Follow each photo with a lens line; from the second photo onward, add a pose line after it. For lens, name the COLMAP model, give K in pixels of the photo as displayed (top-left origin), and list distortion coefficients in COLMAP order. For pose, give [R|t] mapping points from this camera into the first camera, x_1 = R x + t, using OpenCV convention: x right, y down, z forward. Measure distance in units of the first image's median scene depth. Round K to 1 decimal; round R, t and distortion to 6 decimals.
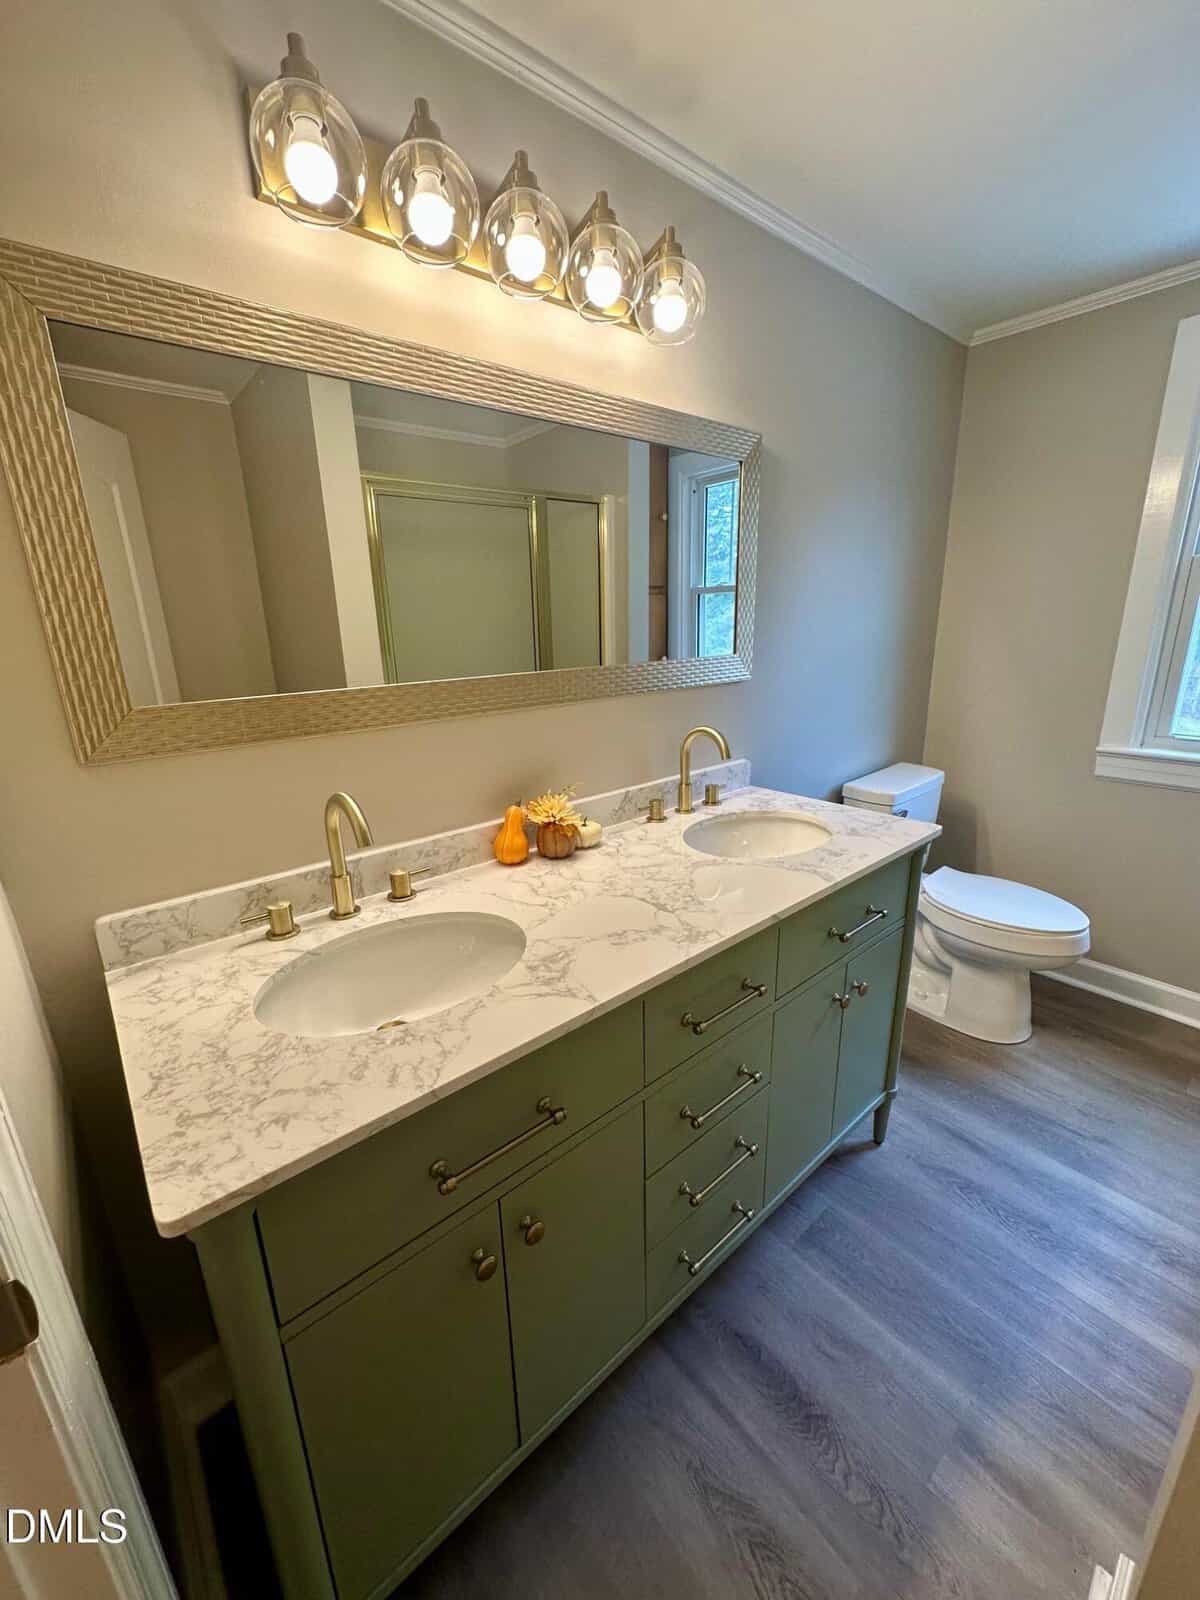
lens RADIAL K [[633.7, 0, 598.0], [0, 633.7, 800.2], [0, 0, 1]] dist [-0.007629, 0.001038]
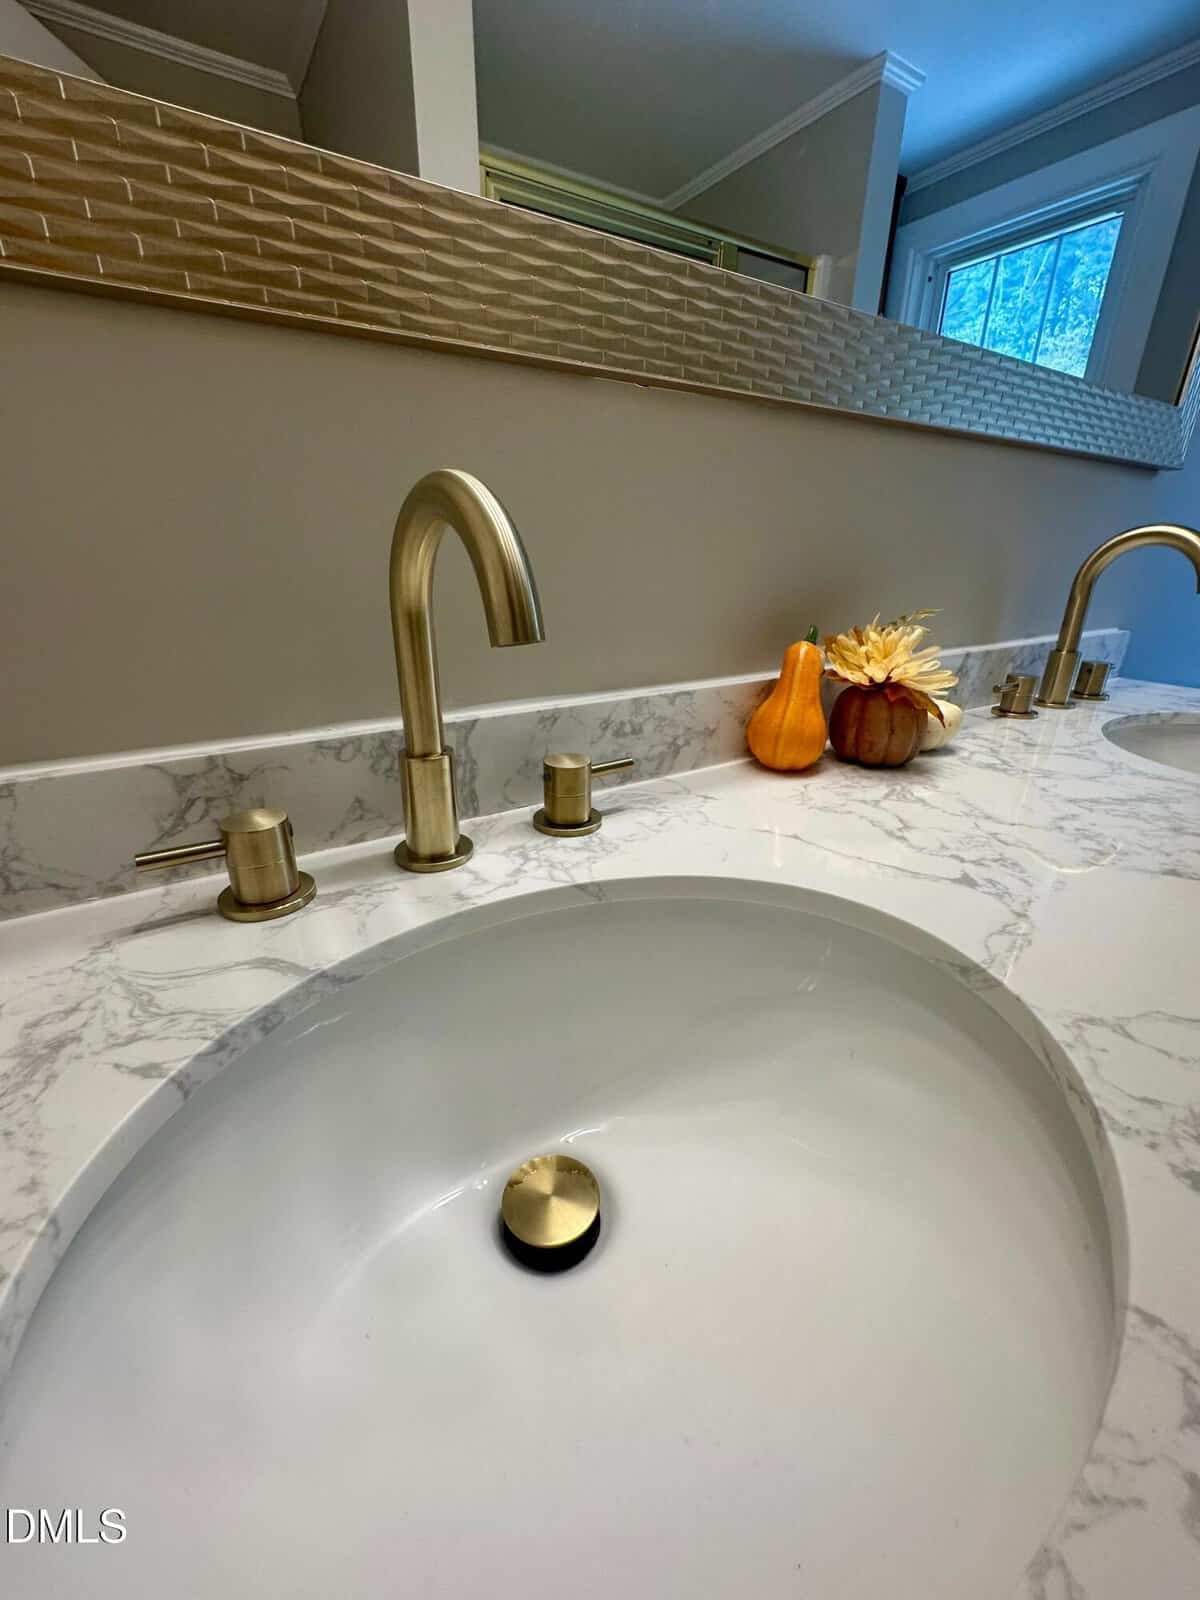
lens RADIAL K [[633.7, 0, 600.7], [0, 633.7, 799.2], [0, 0, 1]] dist [-0.007629, 0.001038]
pose [[0.990909, 0.083181, -0.105733, -0.248725], [-0.071410, 0.991294, 0.110619, 0.091061], [0.114014, -0.102063, 0.988223, 0.604012]]
